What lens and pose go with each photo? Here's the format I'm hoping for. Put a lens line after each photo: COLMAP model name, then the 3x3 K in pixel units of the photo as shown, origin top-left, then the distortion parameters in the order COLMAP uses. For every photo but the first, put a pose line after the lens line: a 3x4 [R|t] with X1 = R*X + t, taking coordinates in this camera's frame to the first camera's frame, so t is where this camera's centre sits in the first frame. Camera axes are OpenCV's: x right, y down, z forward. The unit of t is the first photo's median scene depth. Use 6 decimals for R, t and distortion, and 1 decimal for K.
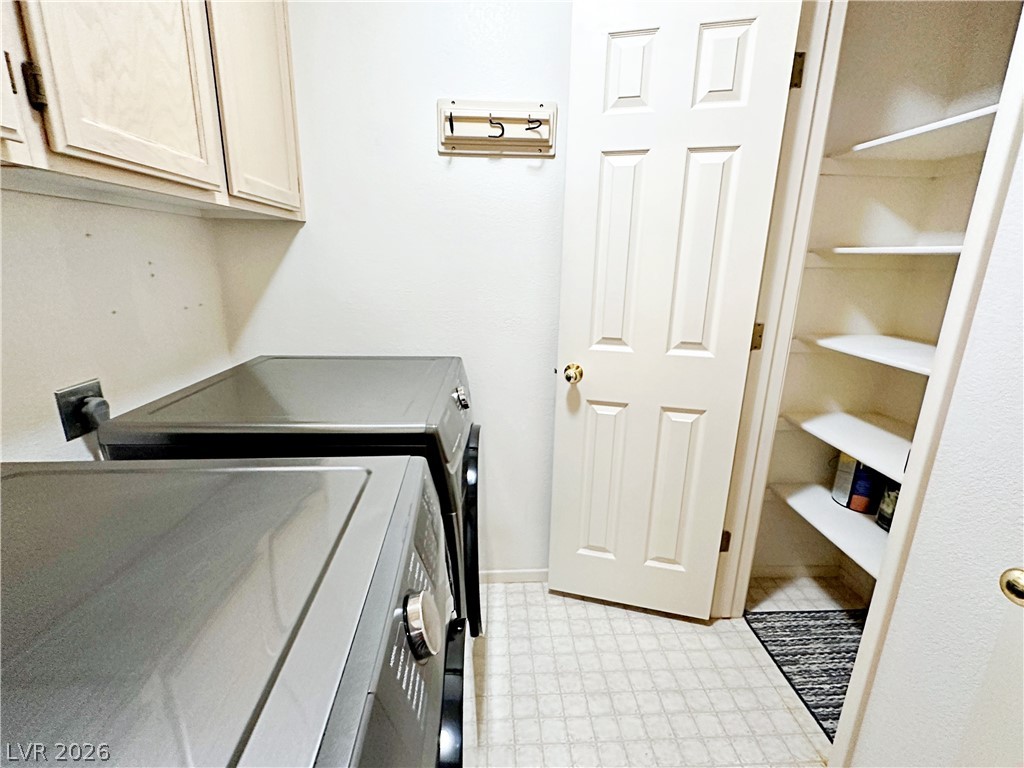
lens RADIAL K [[461.8, 0, 509.2], [0, 461.8, 384.3], [0, 0, 1]] dist [-0.005410, 0.000566]
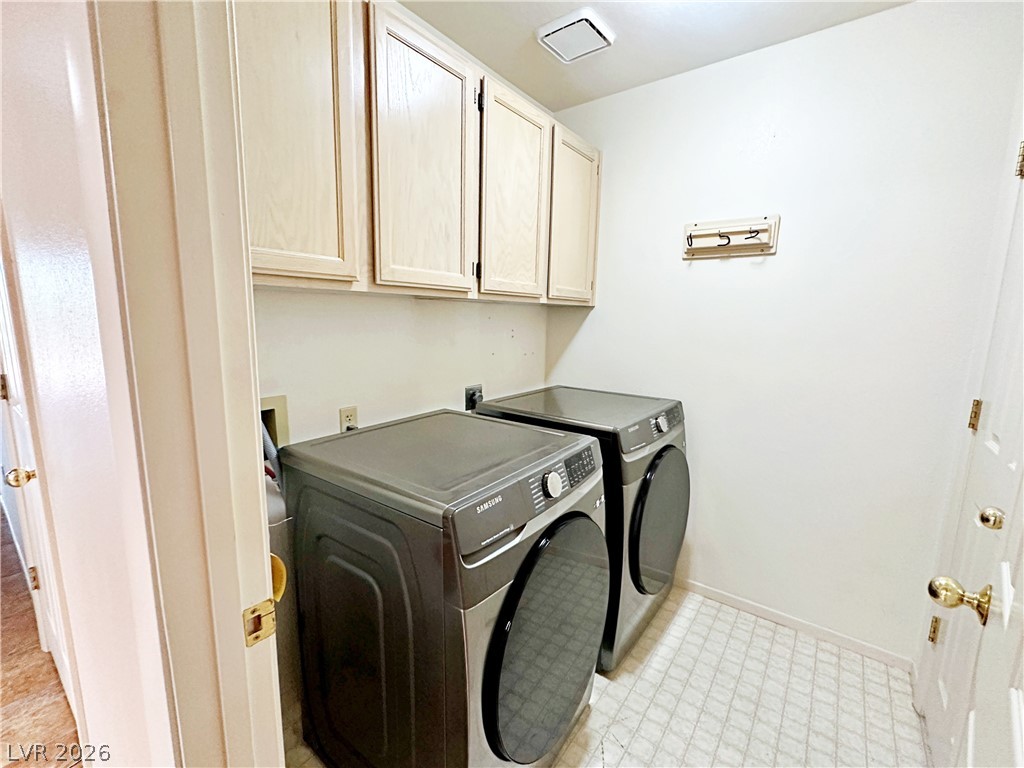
lens RADIAL K [[436.8, 0, 511.0], [0, 436.8, 385.2], [0, 0, 1]] dist [-0.012789, 0.000691]
pose [[0.760325, 0.097693, -0.642154, 0.366941], [-0.173273, 0.983305, -0.055566, 0.057751], [0.626005, 0.153516, 0.764559, -0.330876]]
